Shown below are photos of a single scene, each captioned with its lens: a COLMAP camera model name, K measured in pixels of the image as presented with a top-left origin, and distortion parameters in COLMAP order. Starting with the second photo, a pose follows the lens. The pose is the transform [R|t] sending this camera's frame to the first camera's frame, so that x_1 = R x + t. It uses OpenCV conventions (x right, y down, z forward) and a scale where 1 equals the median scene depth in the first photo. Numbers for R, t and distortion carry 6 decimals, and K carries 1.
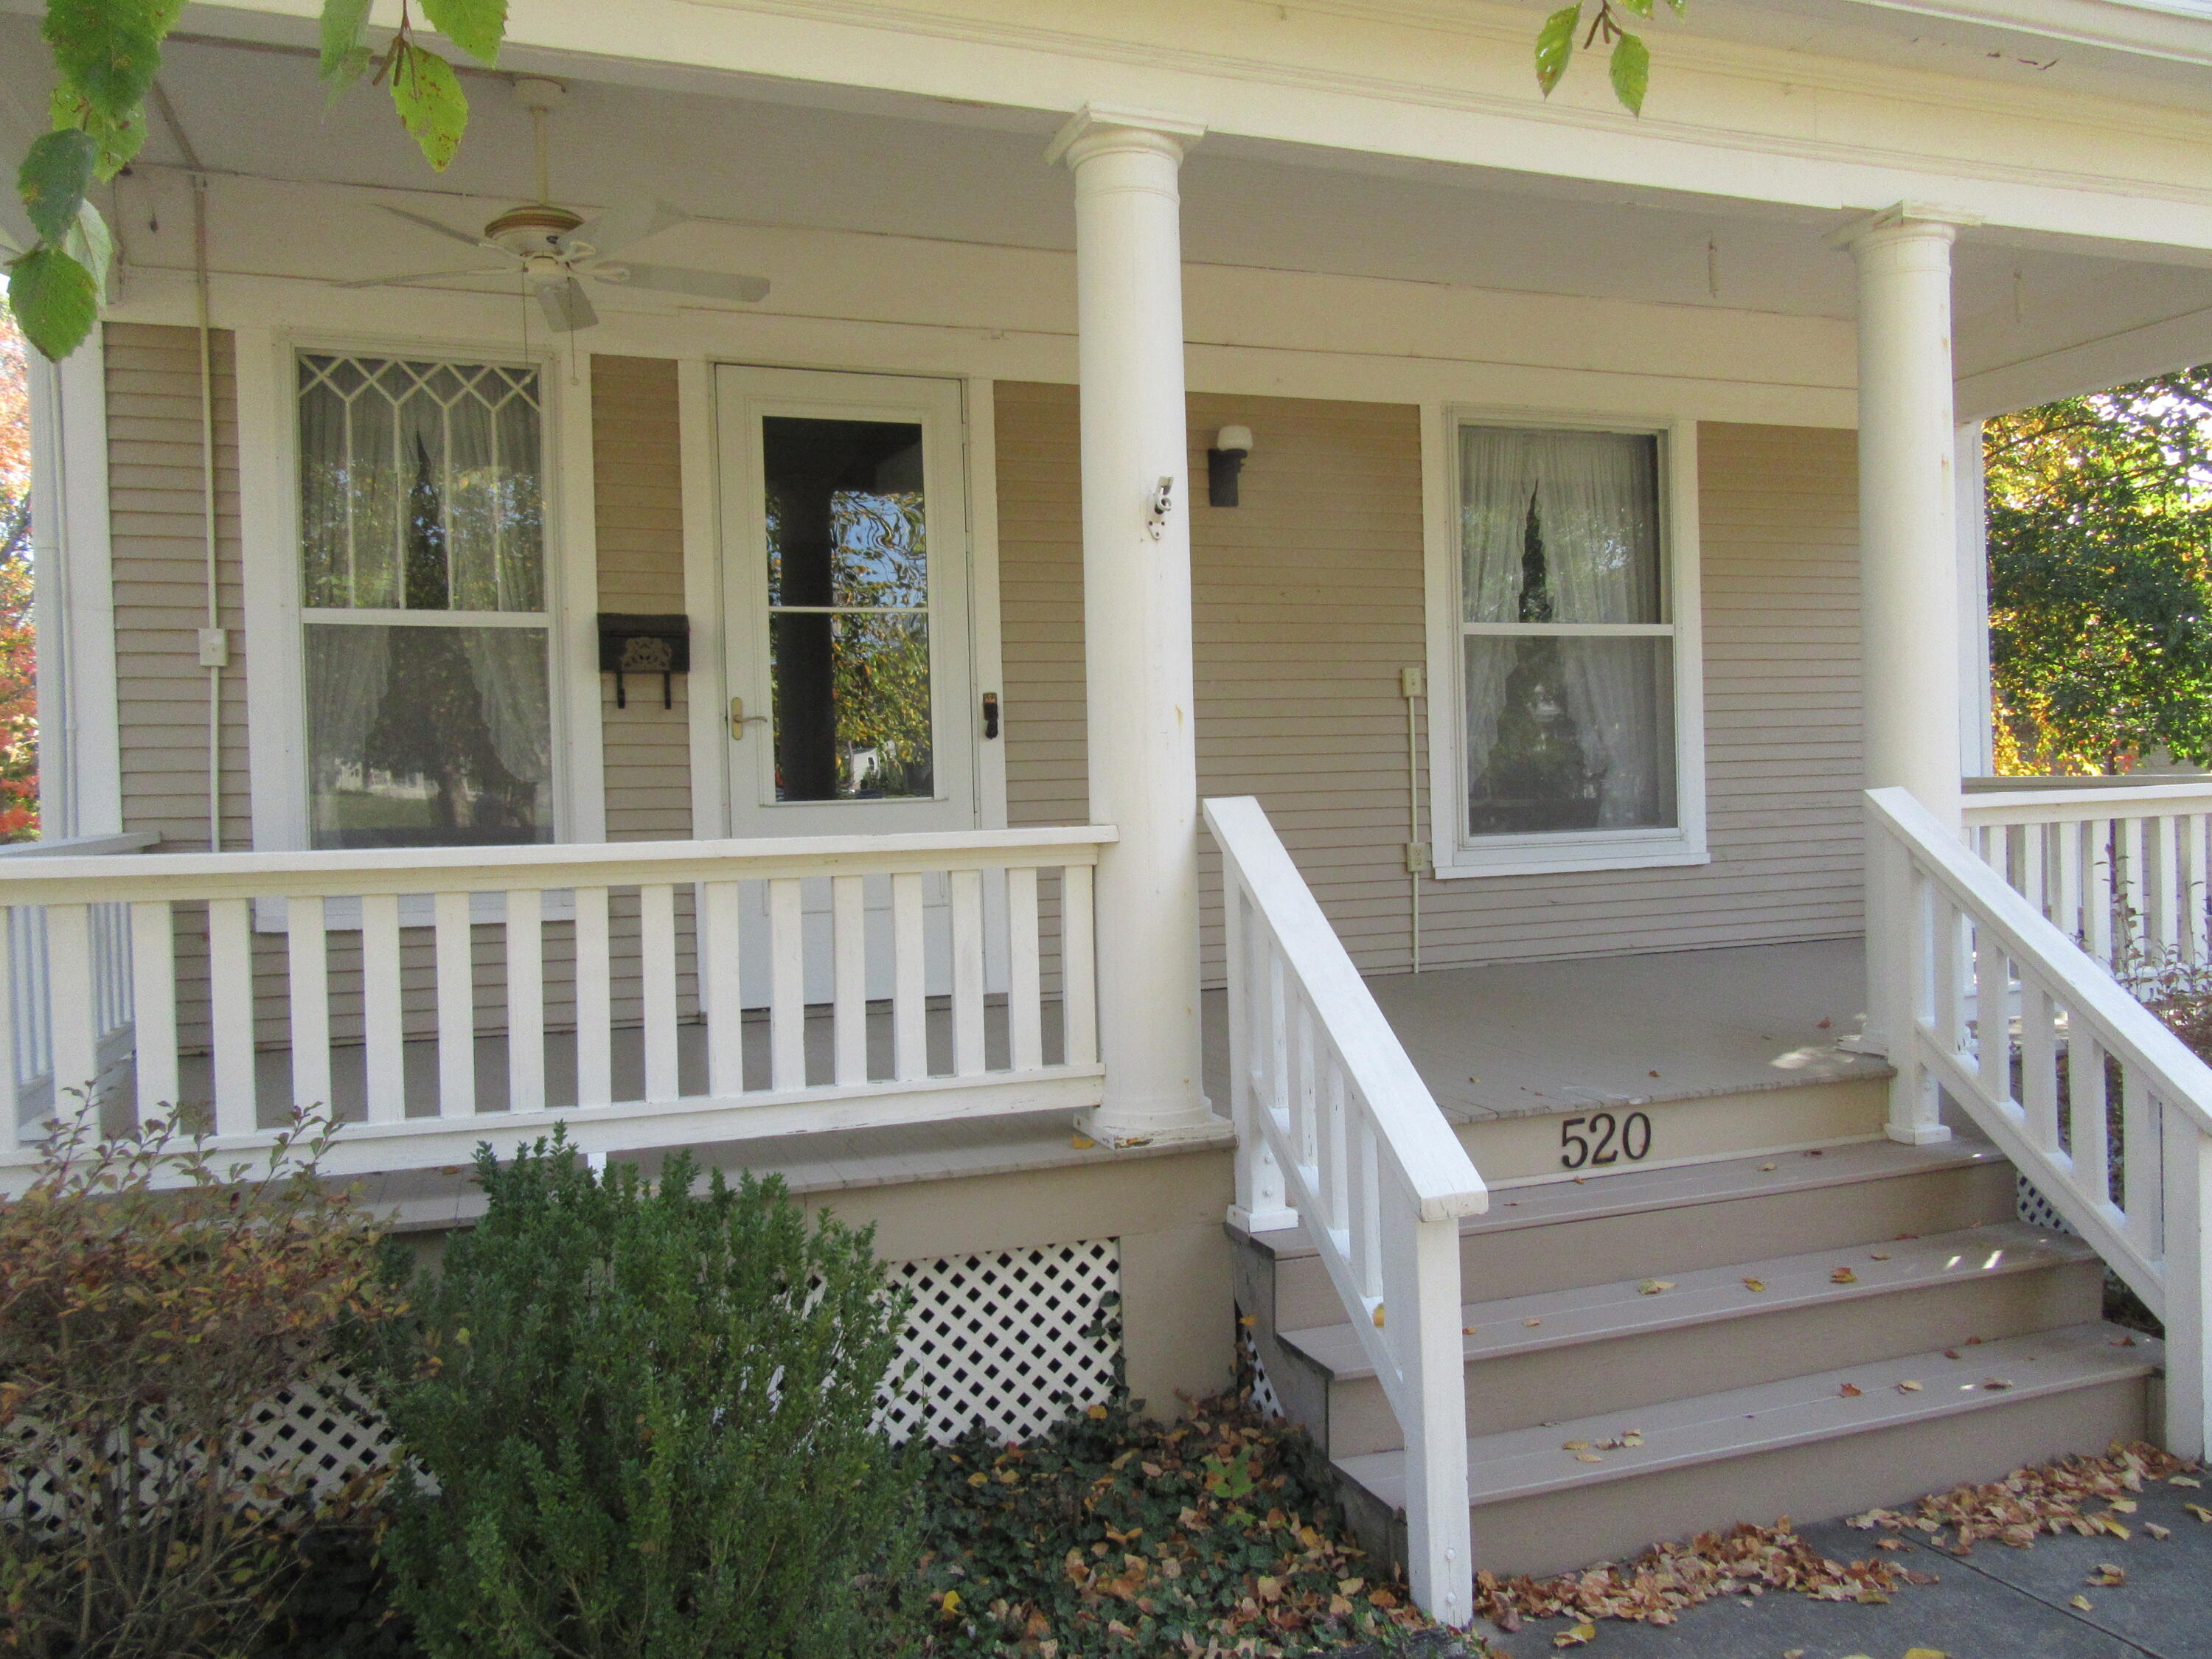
lens RADIAL K [[1649.1, 0, 1114.8], [0, 1649.1, 827.1], [0, 0, 1]] dist [0.006614, -0.000223]
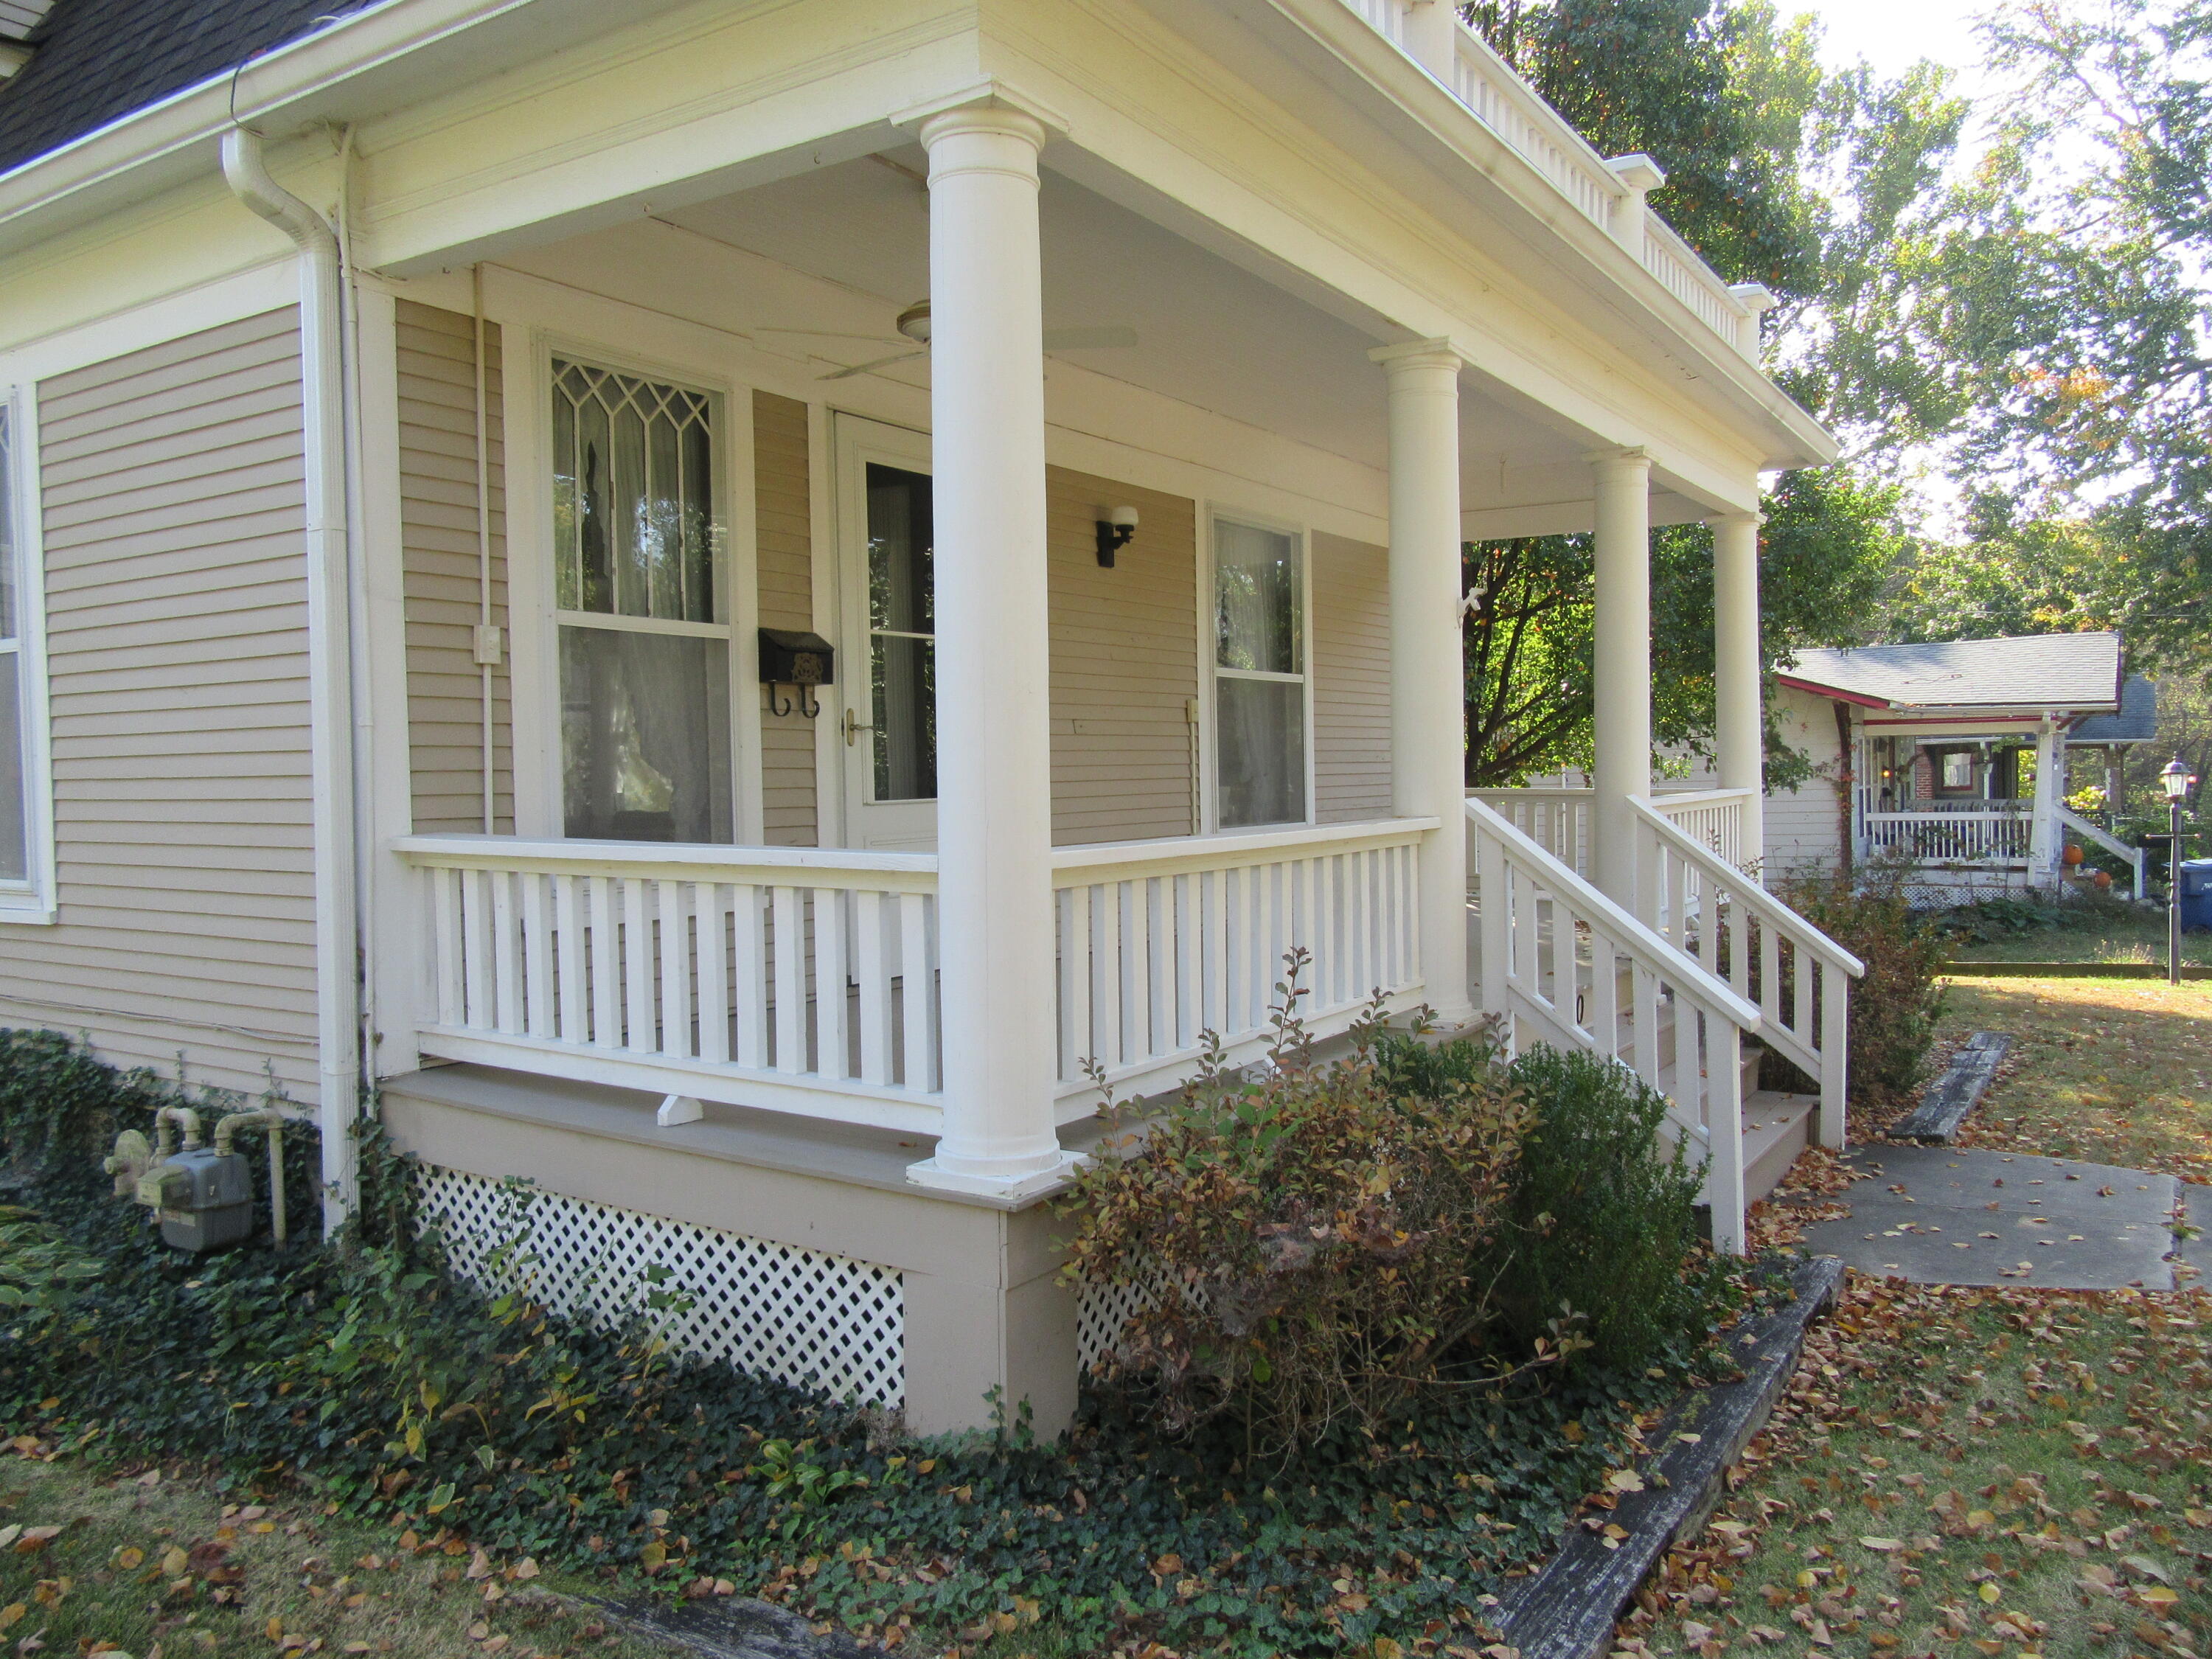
lens RADIAL K [[1649.1, 0, 1101.7], [0, 1649.1, 826.2], [0, 0, 1]] dist [0.006614, -0.000223]
pose [[0.794649, -0.010469, 0.606979, -0.795263], [0.013284, 0.999912, -0.000144, 0.003675], [-0.606924, 0.008178, 0.794718, 0.002021]]
